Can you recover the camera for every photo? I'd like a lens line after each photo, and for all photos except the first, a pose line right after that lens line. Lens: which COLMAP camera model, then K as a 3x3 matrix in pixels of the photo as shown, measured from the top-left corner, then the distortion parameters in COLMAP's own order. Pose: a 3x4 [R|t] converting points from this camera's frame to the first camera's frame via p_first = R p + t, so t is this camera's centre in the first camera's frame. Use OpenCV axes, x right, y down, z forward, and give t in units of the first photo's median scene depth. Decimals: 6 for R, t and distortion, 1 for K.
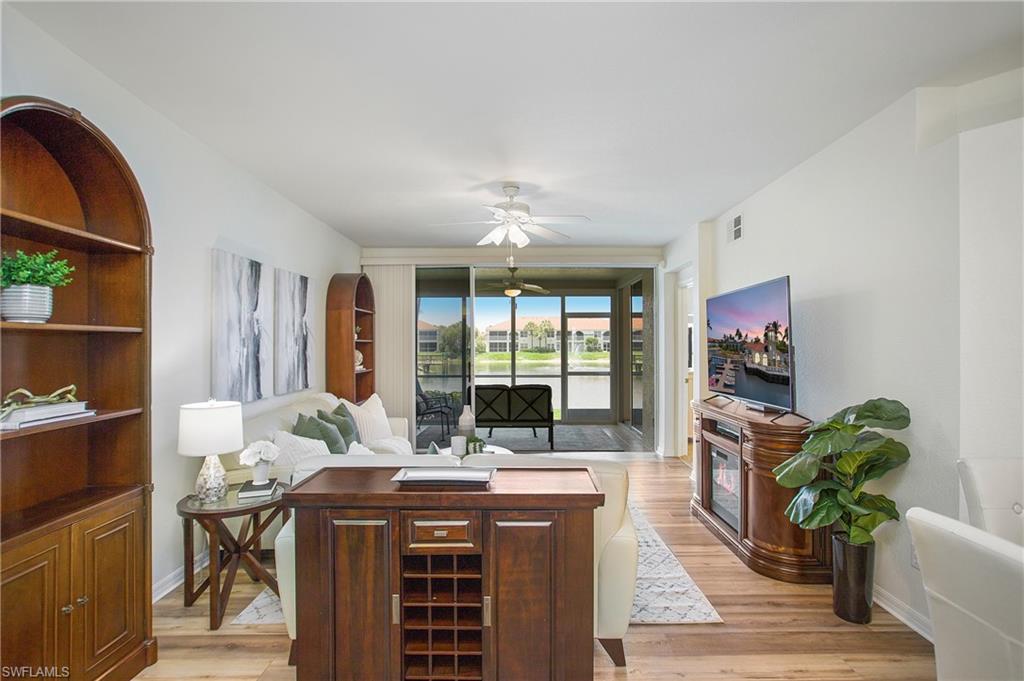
lens RADIAL K [[483.4, 0, 535.5], [0, 483.4, 357.4], [0, 0, 1]] dist [0.000695, 0.000038]
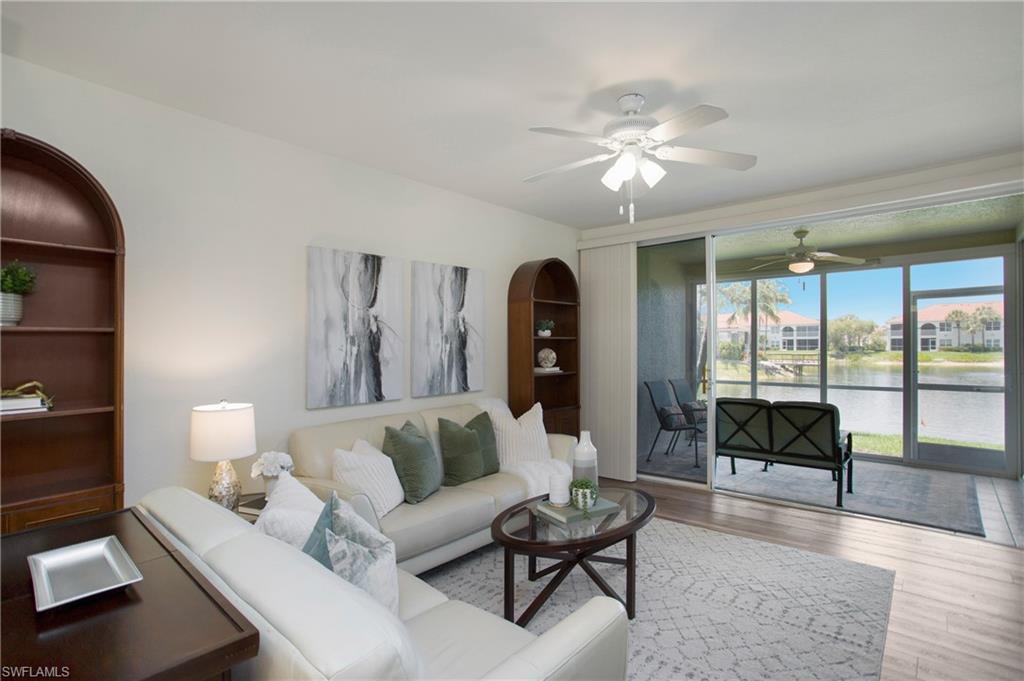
lens RADIAL K [[514.2, 0, 534.6], [0, 514.2, 338.4], [0, 0, 1]] dist [-0.013816, -0.000258]
pose [[0.763985, -0.010504, -0.645148, 0.223050], [-0.011722, 0.999477, -0.030154, -0.006083], [0.645127, 0.030600, 0.763462, 0.314024]]
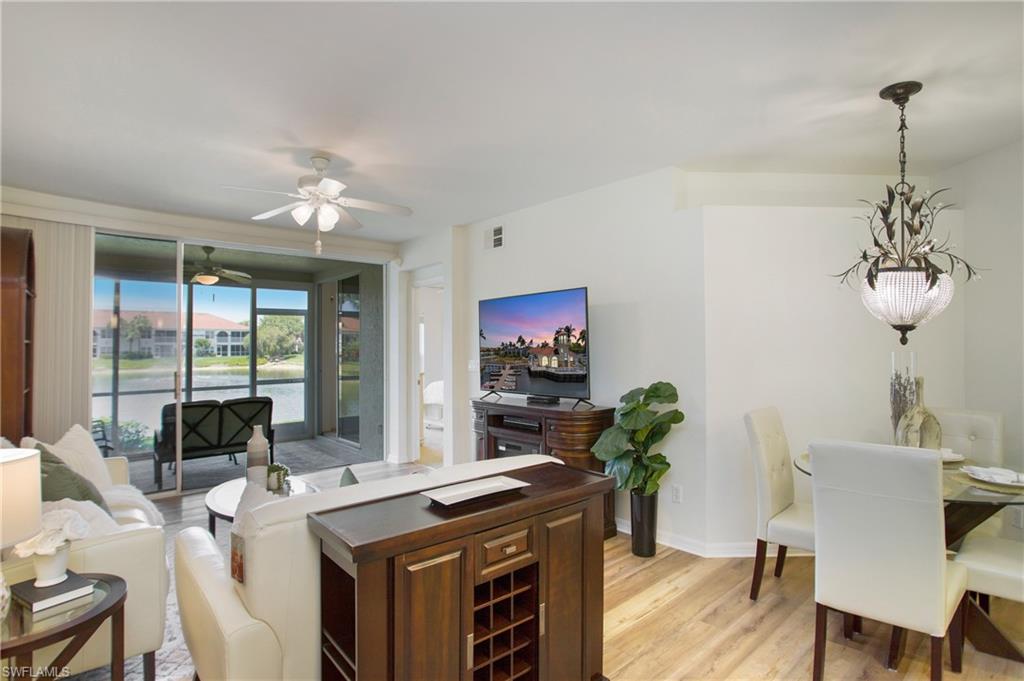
lens RADIAL K [[514.2, 0, 534.6], [0, 514.2, 338.4], [0, 0, 1]] dist [-0.013816, -0.000258]
pose [[0.762091, -0.000068, 0.647470, -0.269949], [0.027371, 0.999109, -0.032112, -0.000526], [-0.646891, 0.042194, 0.761414, 0.074491]]
